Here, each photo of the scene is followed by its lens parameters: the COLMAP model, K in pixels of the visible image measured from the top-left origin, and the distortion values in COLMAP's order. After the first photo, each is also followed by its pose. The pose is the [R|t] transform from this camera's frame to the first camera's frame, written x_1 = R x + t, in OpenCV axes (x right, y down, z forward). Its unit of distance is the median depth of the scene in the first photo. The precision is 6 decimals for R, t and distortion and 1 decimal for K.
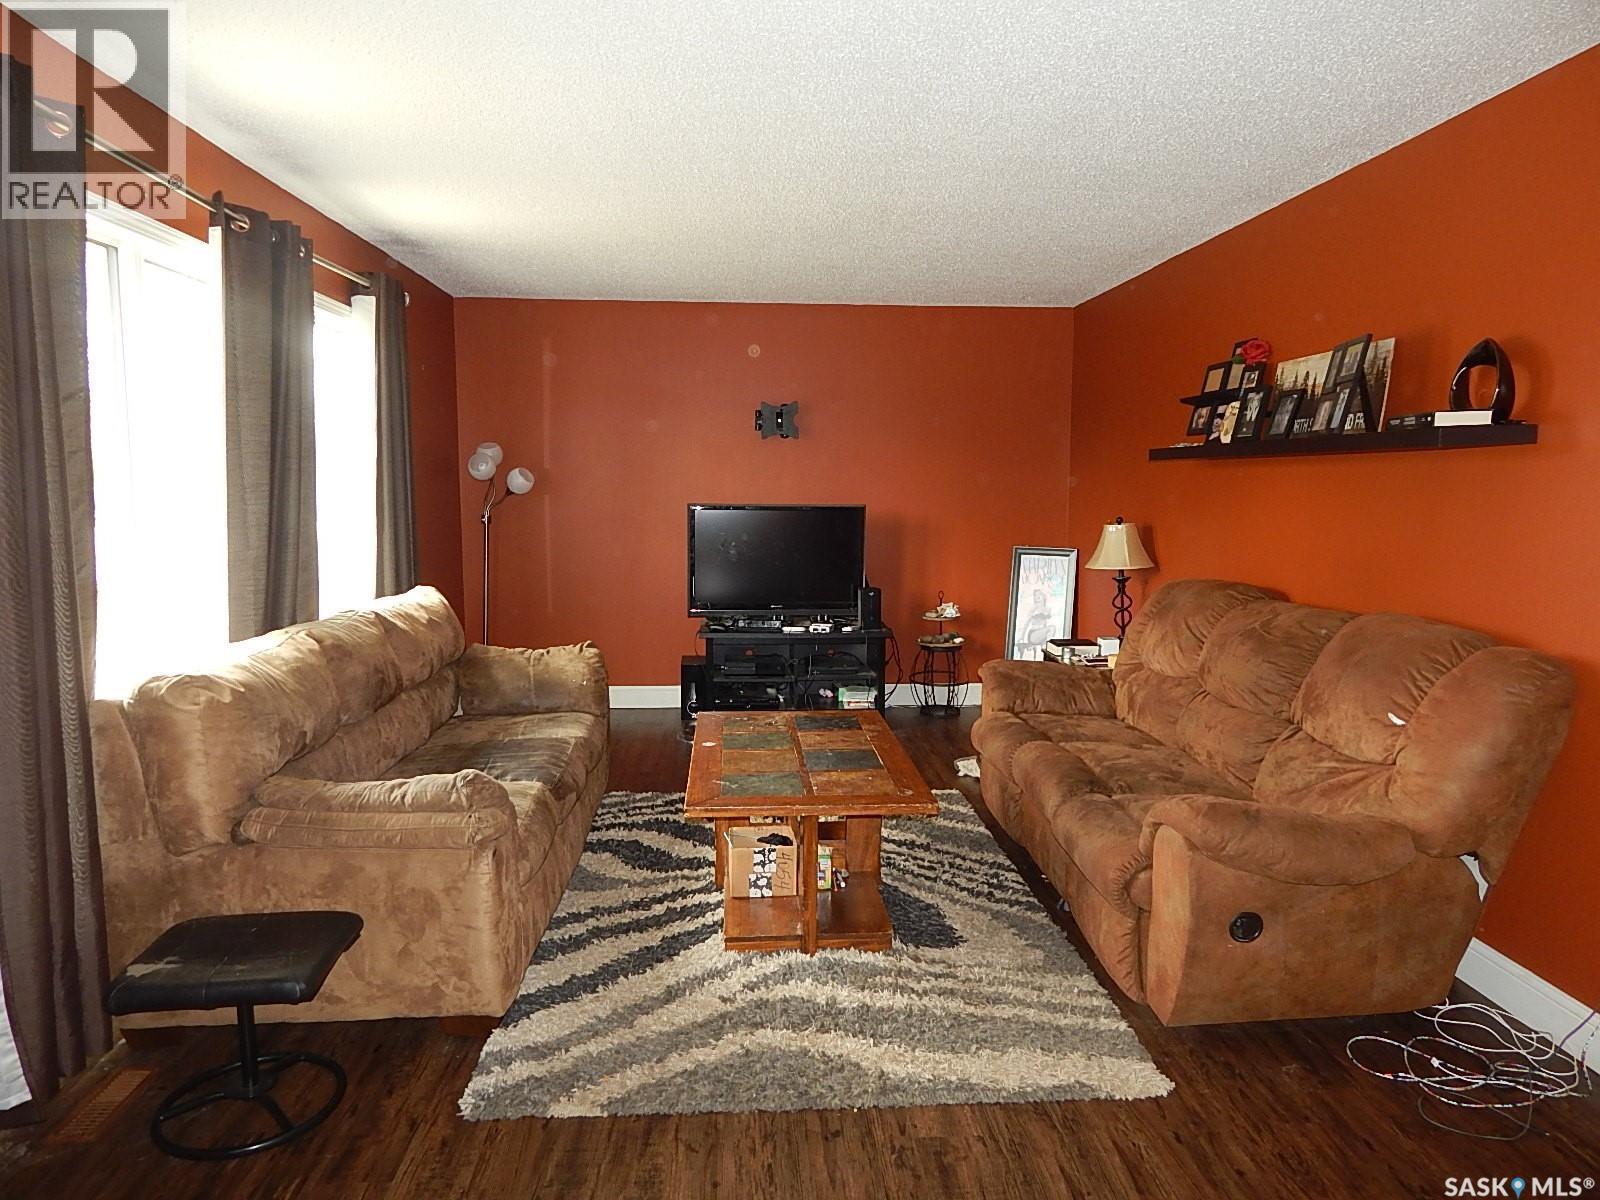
lens RADIAL K [[1066.6, 0, 800.0], [0, 1066.6, 600.0], [0, 0, 1]] dist [0.000876, -0.002853]
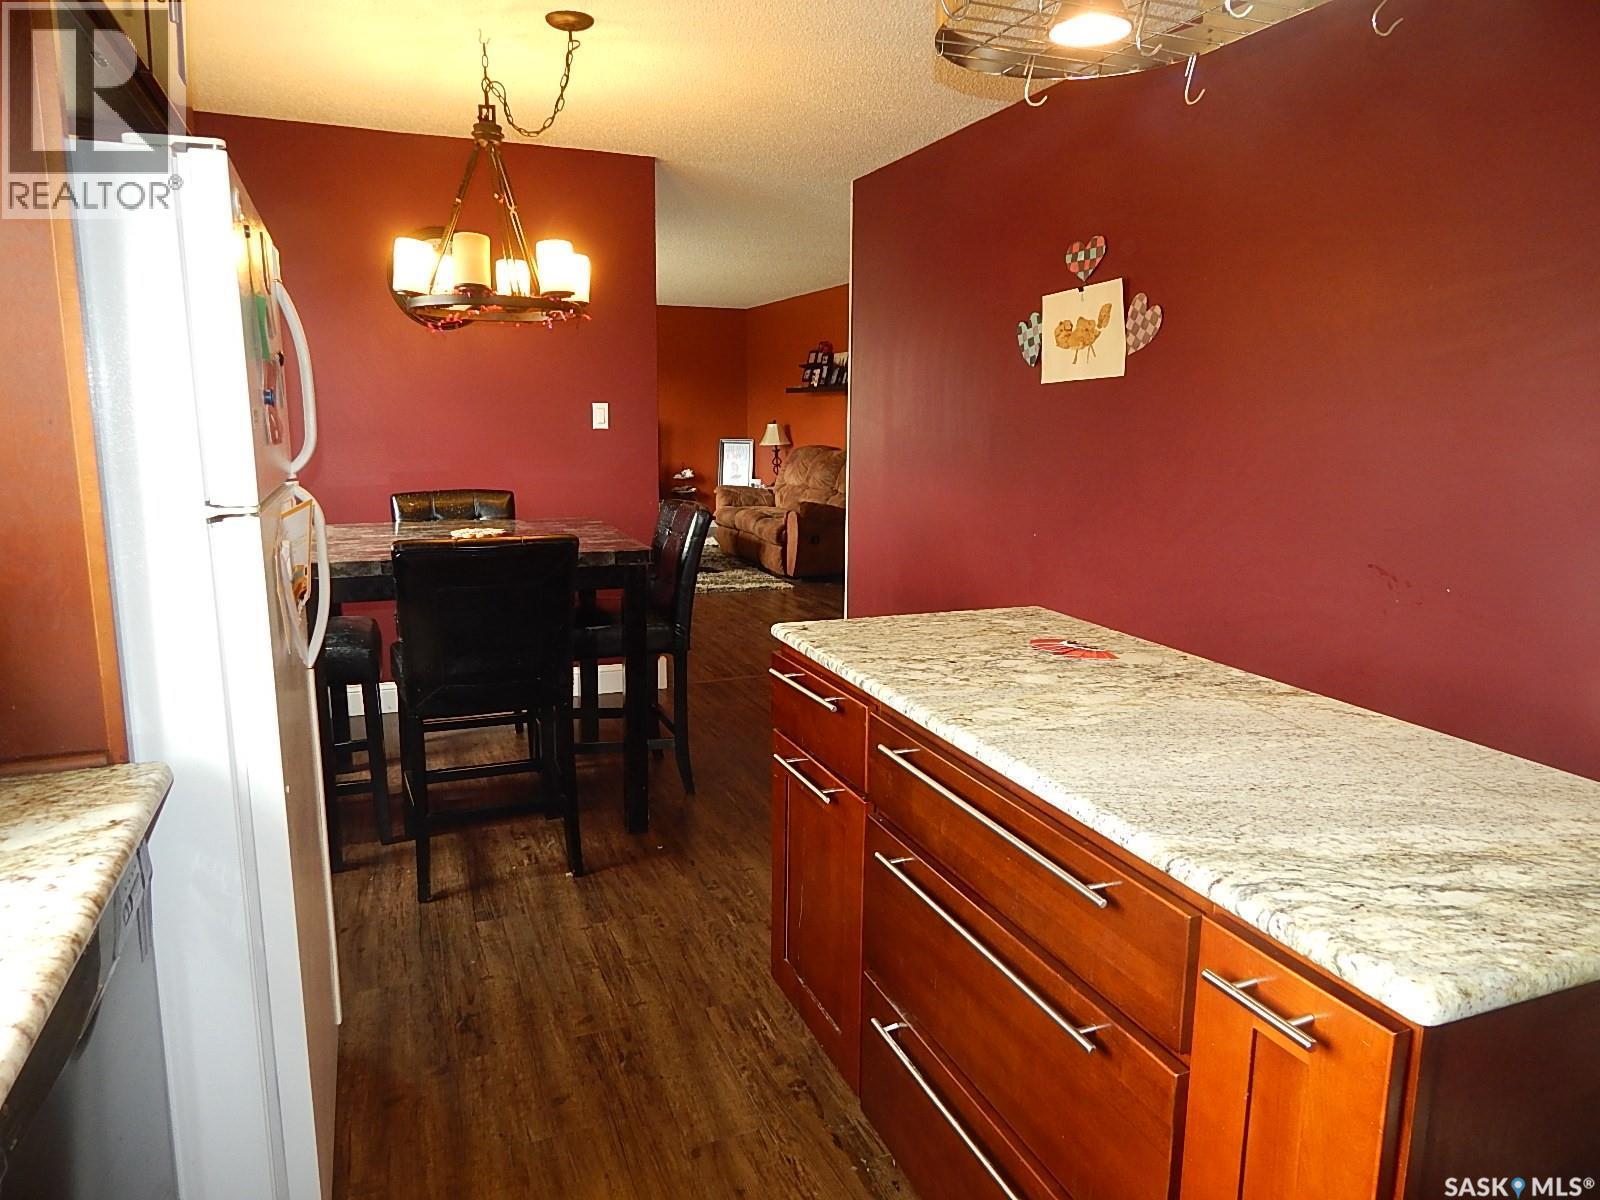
lens RADIAL K [[1066.6, 0, 800.0], [0, 1066.6, 600.0], [0, 0, 1]] dist [0.000876, -0.002853]
pose [[0.951516, -0.047097, 0.303973, -0.357190], [0.027701, 0.997314, 0.067811, 0.156269], [-0.306350, -0.056103, 0.950264, -1.201783]]
